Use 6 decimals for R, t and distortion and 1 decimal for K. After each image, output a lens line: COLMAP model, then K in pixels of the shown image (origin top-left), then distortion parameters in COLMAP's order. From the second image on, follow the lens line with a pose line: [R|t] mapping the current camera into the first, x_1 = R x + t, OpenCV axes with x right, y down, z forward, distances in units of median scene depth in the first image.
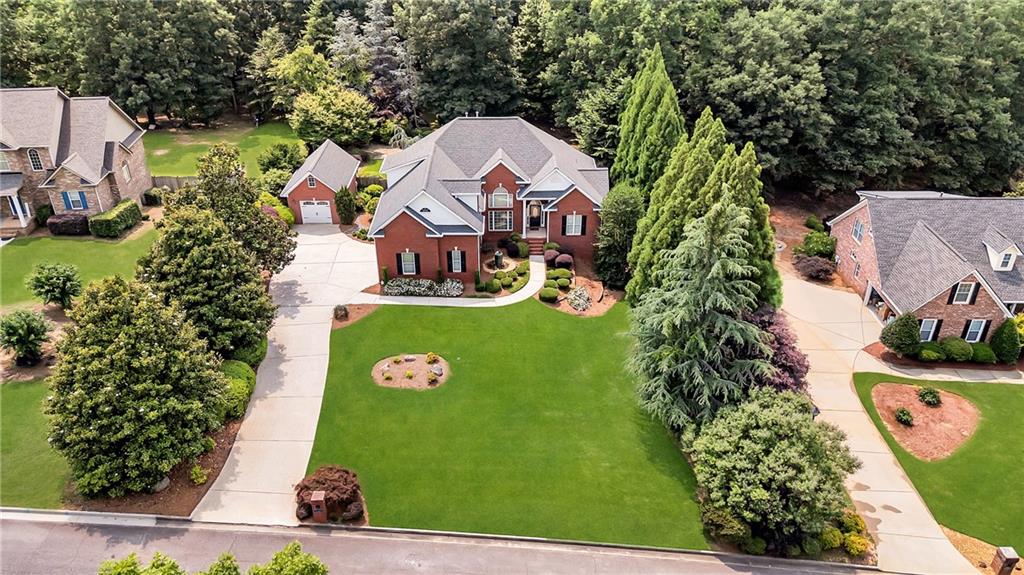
lens RADIAL K [[783.2, 0, 508.7], [0, 783.2, 289.2], [0, 0, 1]] dist [0.049940, -0.045457]
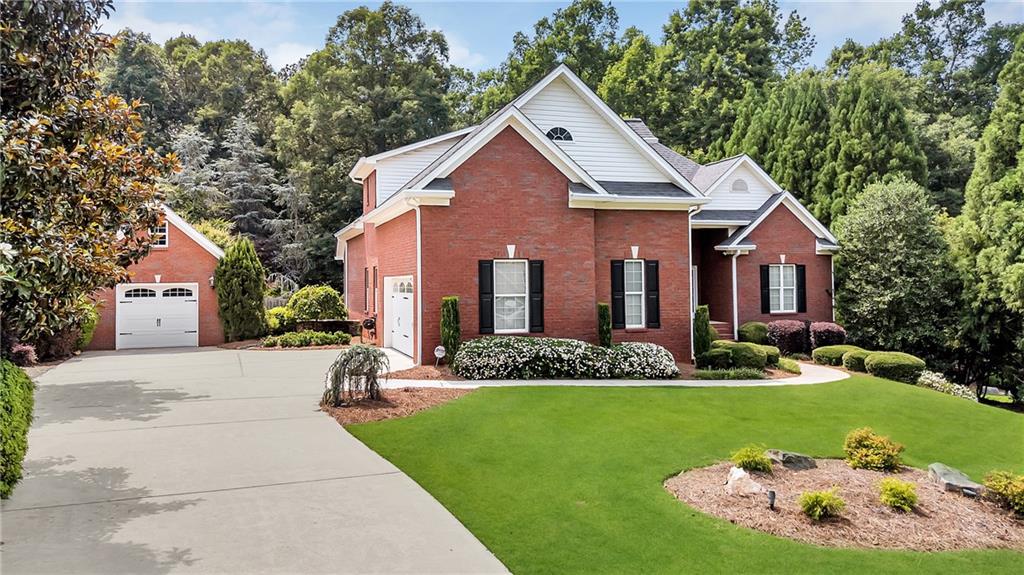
lens RADIAL K [[783.2, 0, 507.7], [0, 783.2, 281.4], [0, 0, 1]] dist [0.049940, -0.045457]
pose [[0.950477, -0.003042, 0.310779, -0.212696], [0.164161, 0.853995, -0.493705, 0.115213], [-0.263902, 0.520273, 0.812202, 0.662276]]
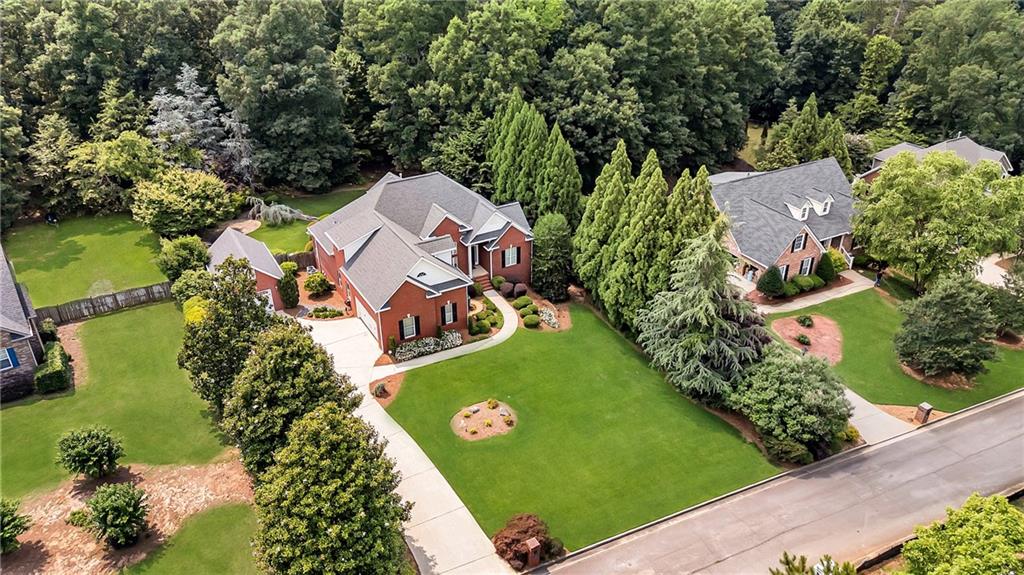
lens RADIAL K [[783.2, 0, 510.5], [0, 783.2, 288.0], [0, 0, 1]] dist [0.049940, -0.045457]
pose [[0.868284, -0.240430, 0.433908, -0.415301], [0.241864, 0.968869, 0.052864, -0.097772], [-0.433110, 0.059046, 0.899405, -0.011009]]
